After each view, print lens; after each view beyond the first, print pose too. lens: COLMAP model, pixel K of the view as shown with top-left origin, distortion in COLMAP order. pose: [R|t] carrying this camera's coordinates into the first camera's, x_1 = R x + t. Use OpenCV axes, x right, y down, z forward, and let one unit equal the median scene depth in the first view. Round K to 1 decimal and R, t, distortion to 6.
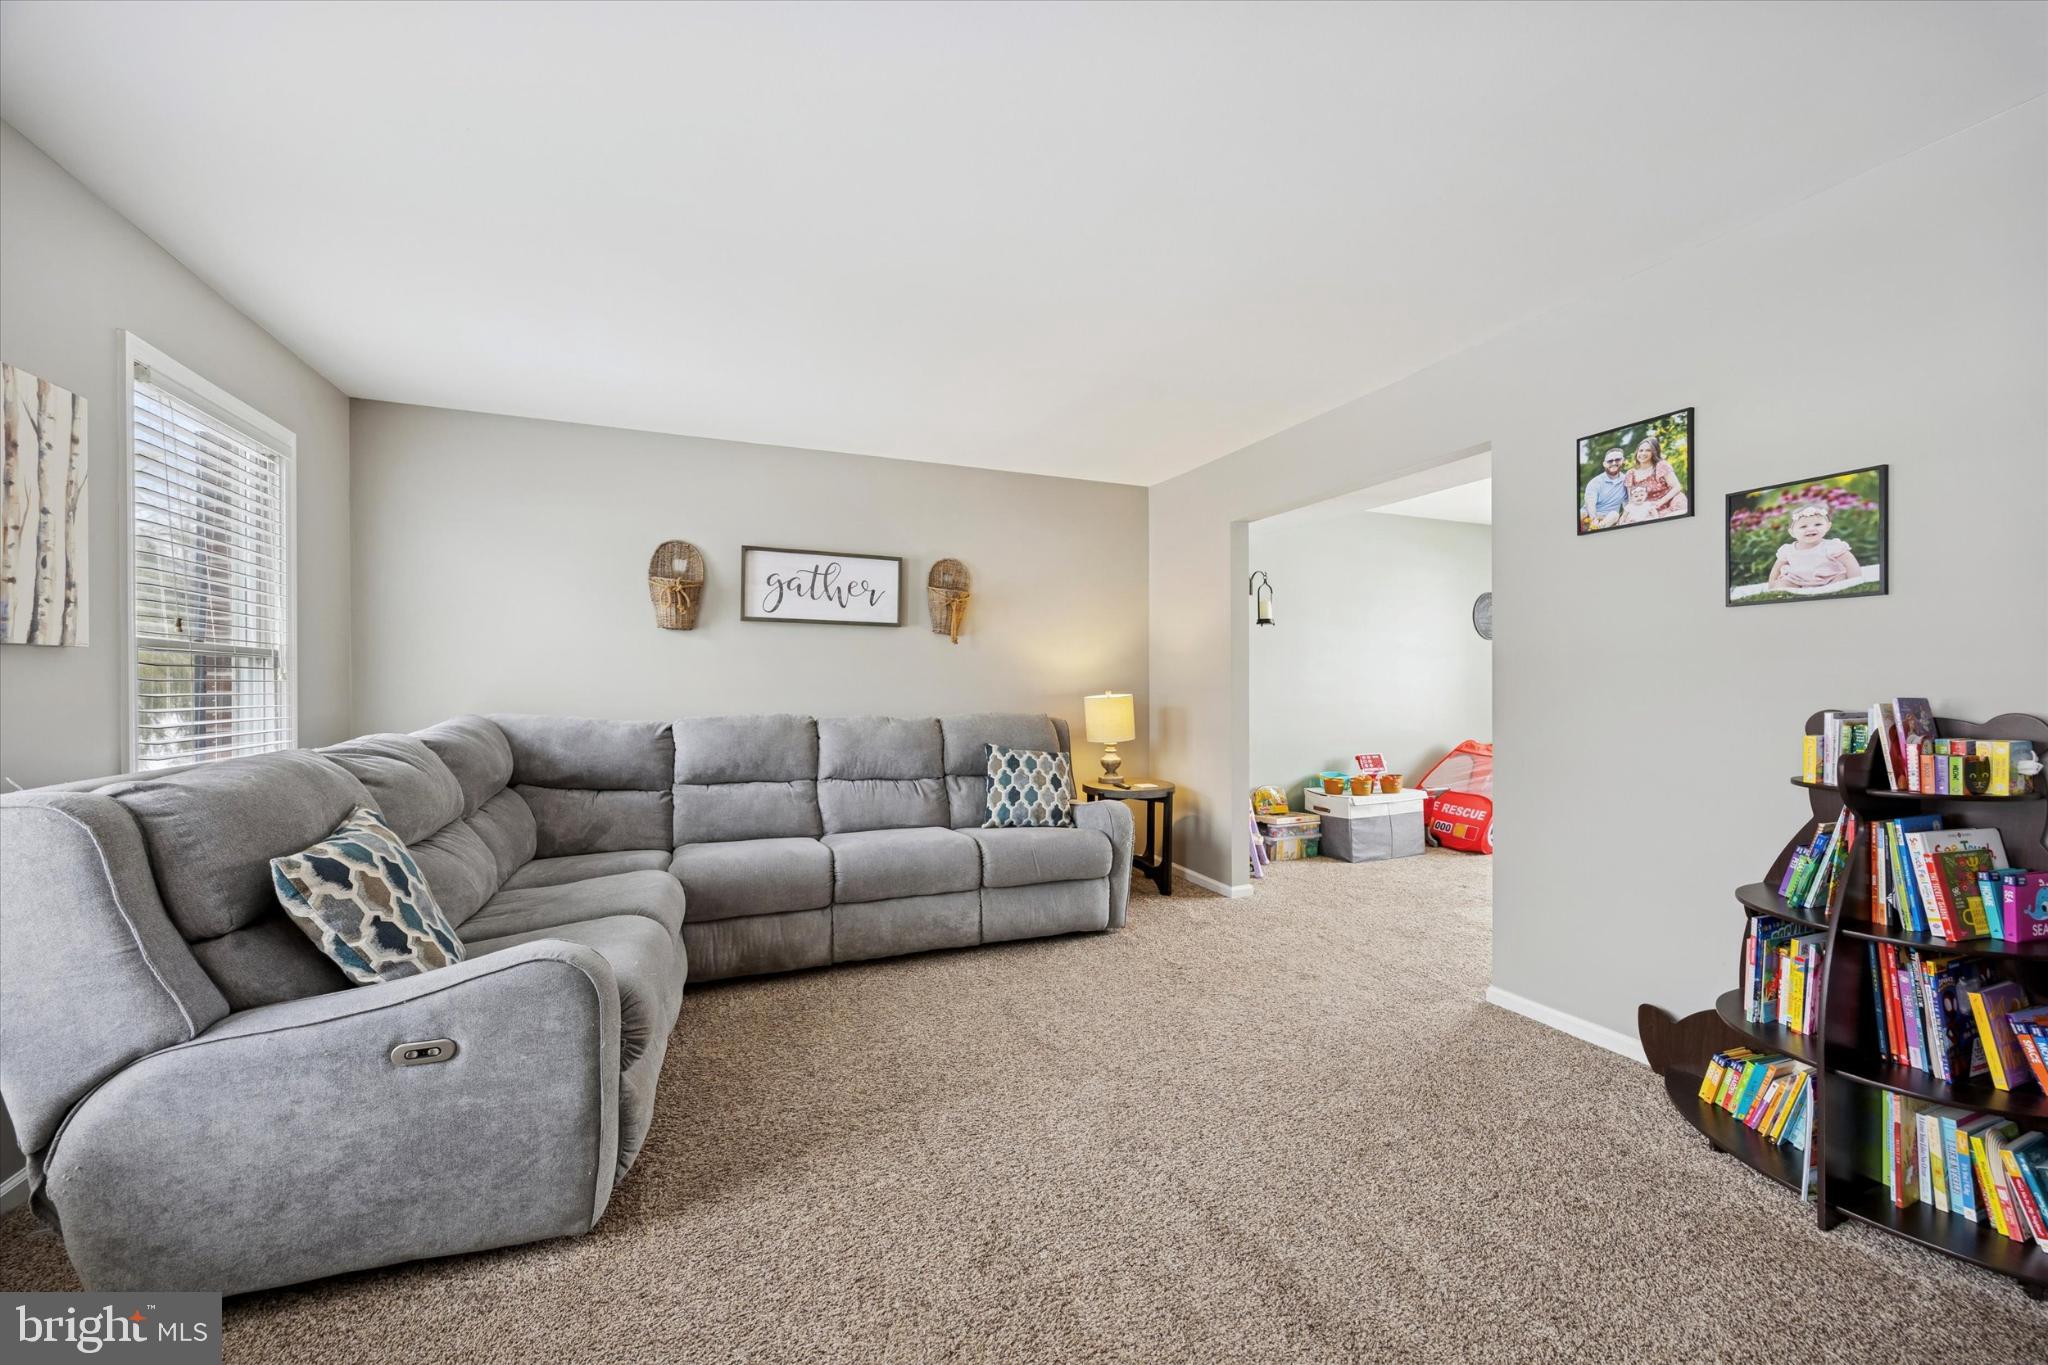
lens RADIAL K [[771.0, 0, 1007.7], [0, 771.0, 686.7], [0, 0, 1]] dist [-0.003745, 0.001854]
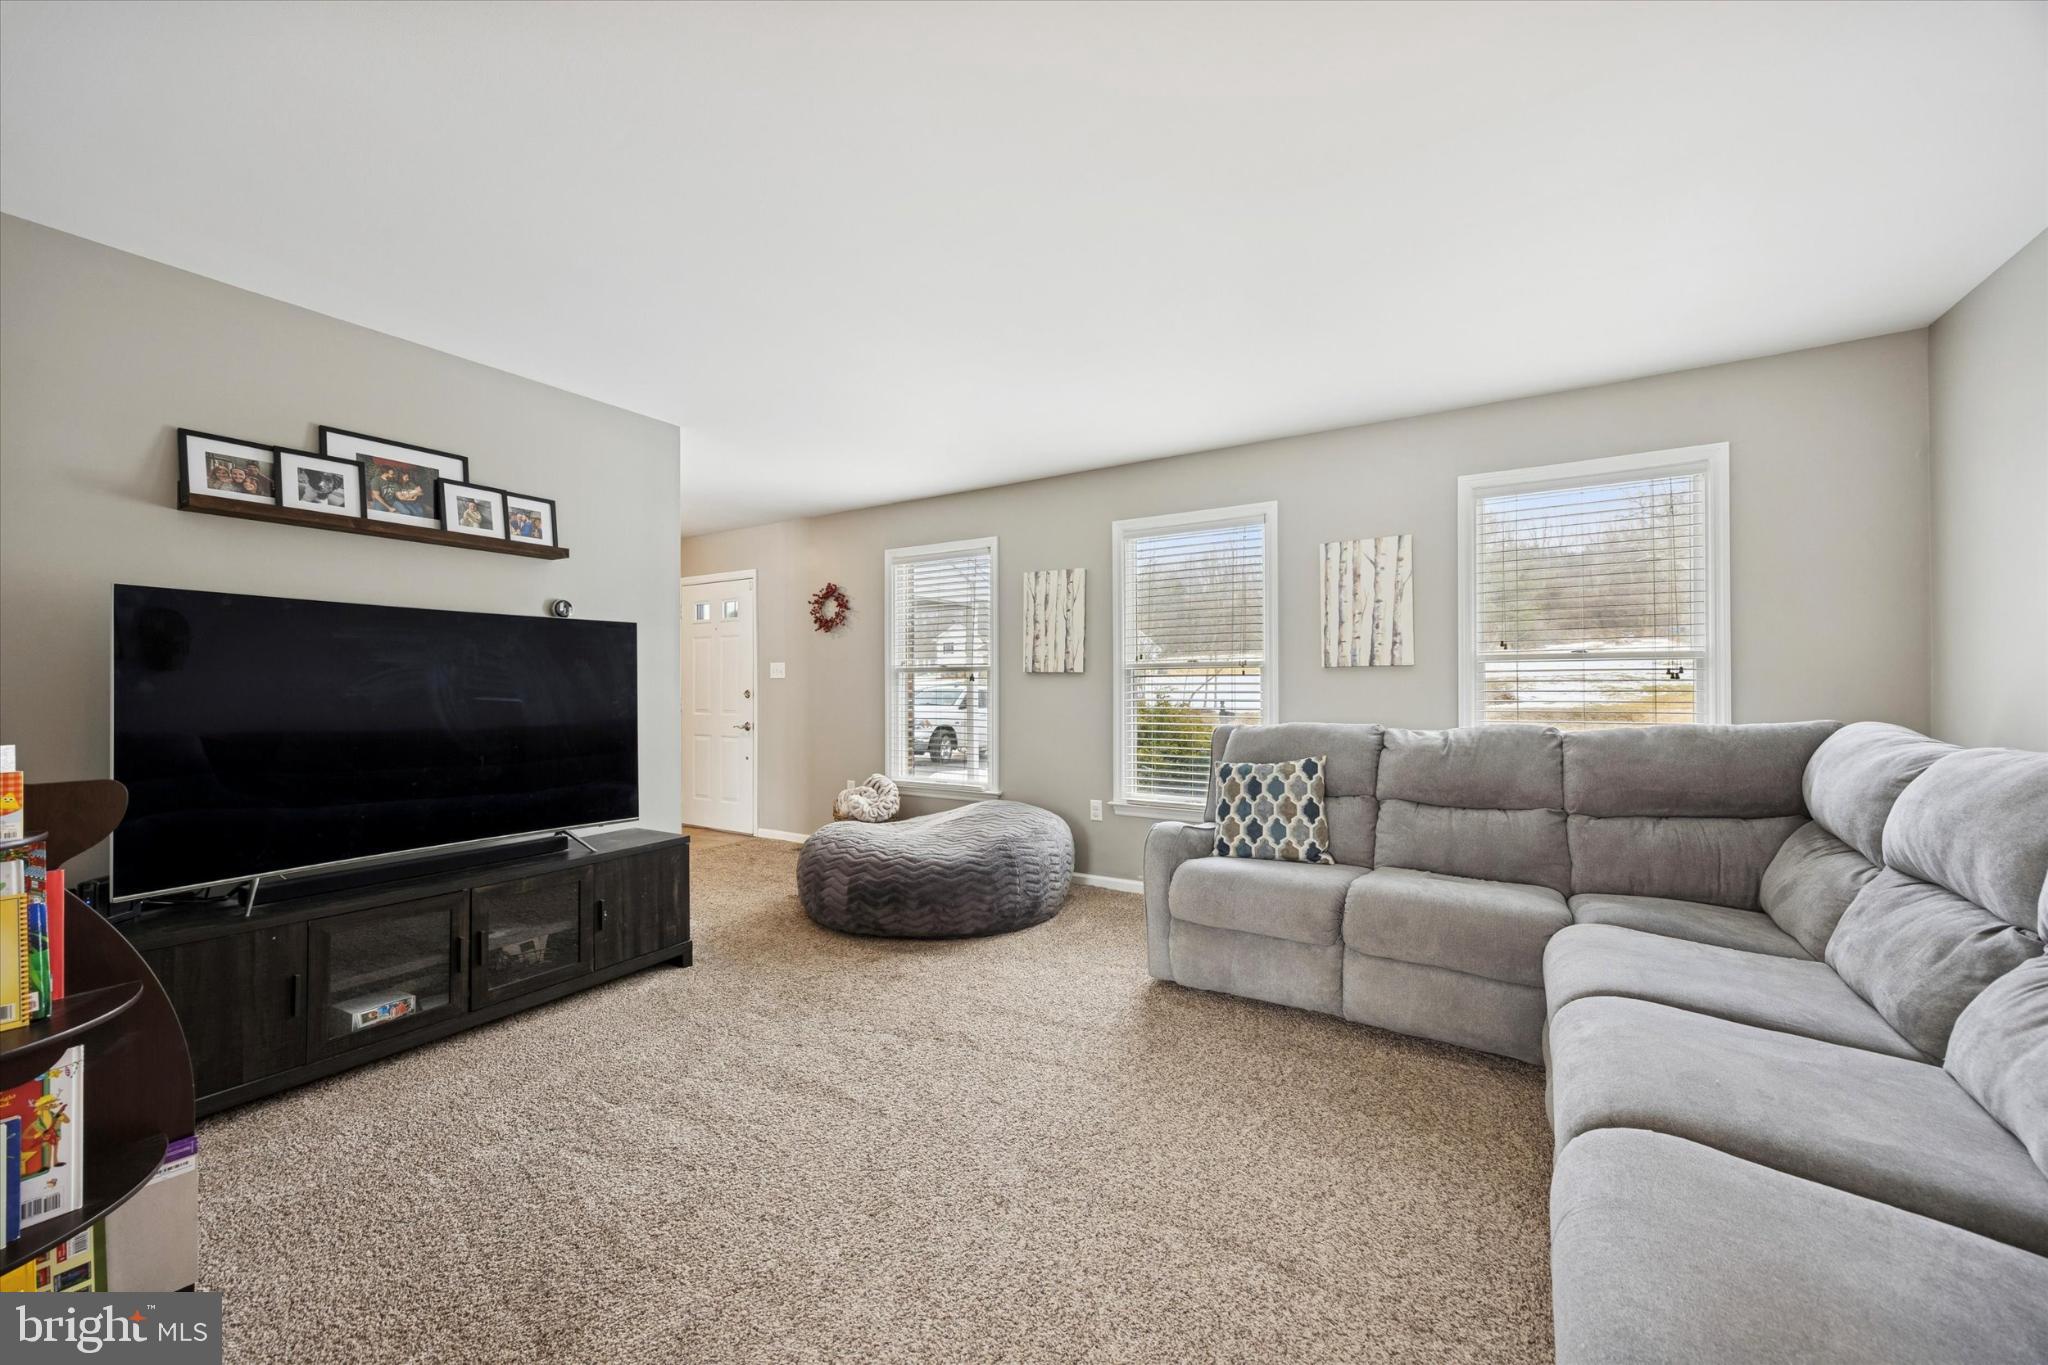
lens RADIAL K [[771.0, 0, 1029.8], [0, 771.0, 685.7], [0, 0, 1]] dist [-0.003745, 0.001854]
pose [[-0.808325, 0.003922, -0.588723, 0.347855], [0.004720, 0.999989, 0.000181, -0.002573], [0.588717, -0.002632, -0.808335, 1.012817]]
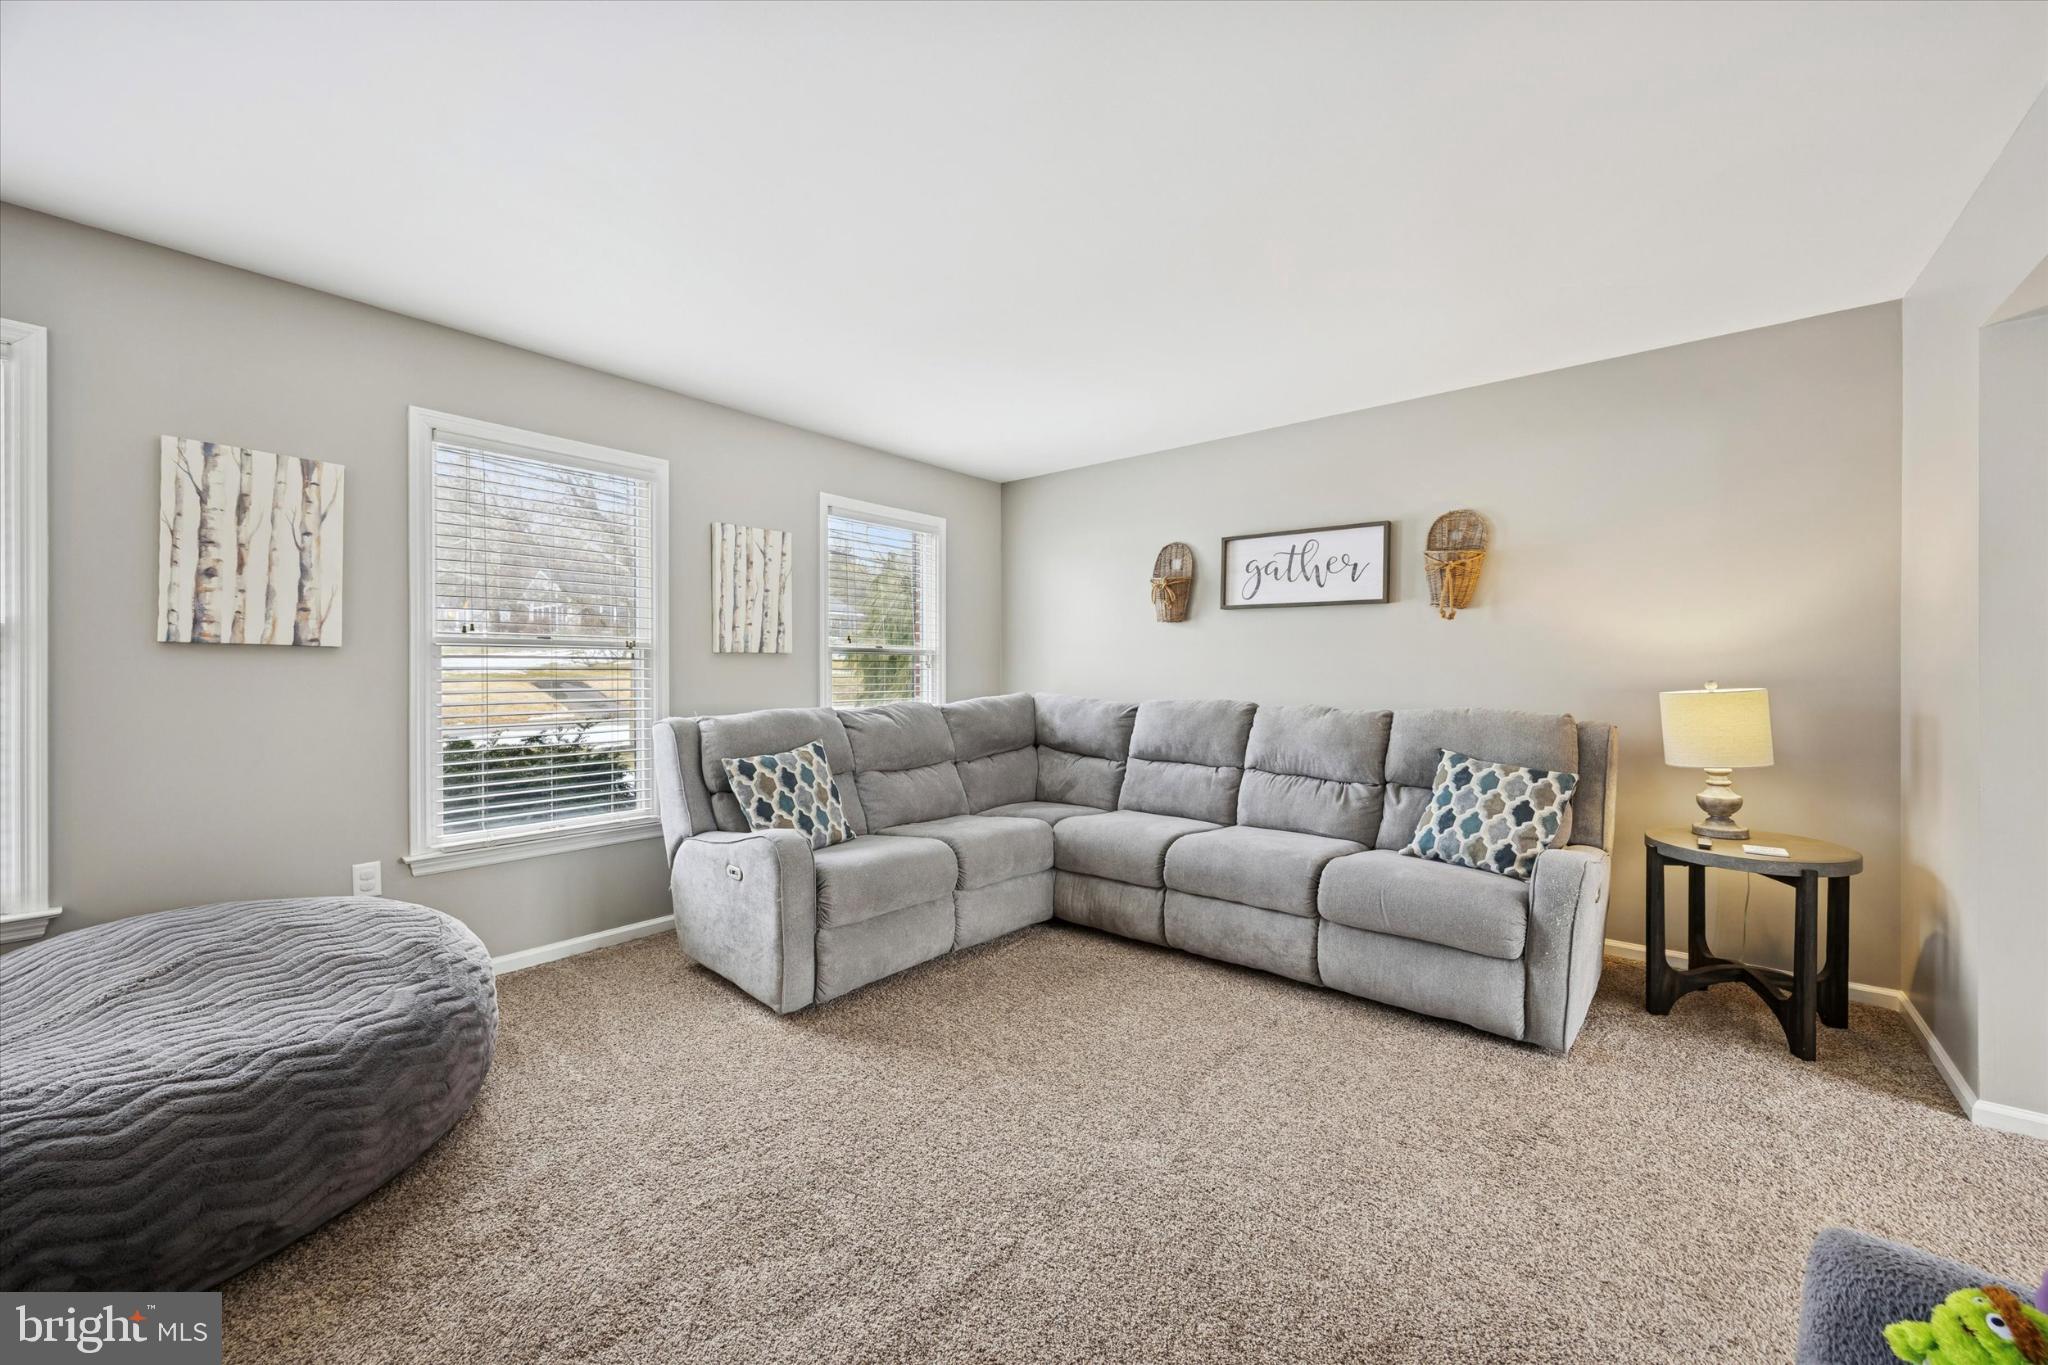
lens RADIAL K [[771.0, 0, 1041.9], [0, 771.0, 671.9], [0, 0, 1]] dist [-0.003745, 0.001854]
pose [[0.485077, 0.002632, -0.874467, 0.479739], [-0.002633, 0.999995, 0.001549, -0.002996], [0.874467, 0.001551, 0.485082, 0.299588]]
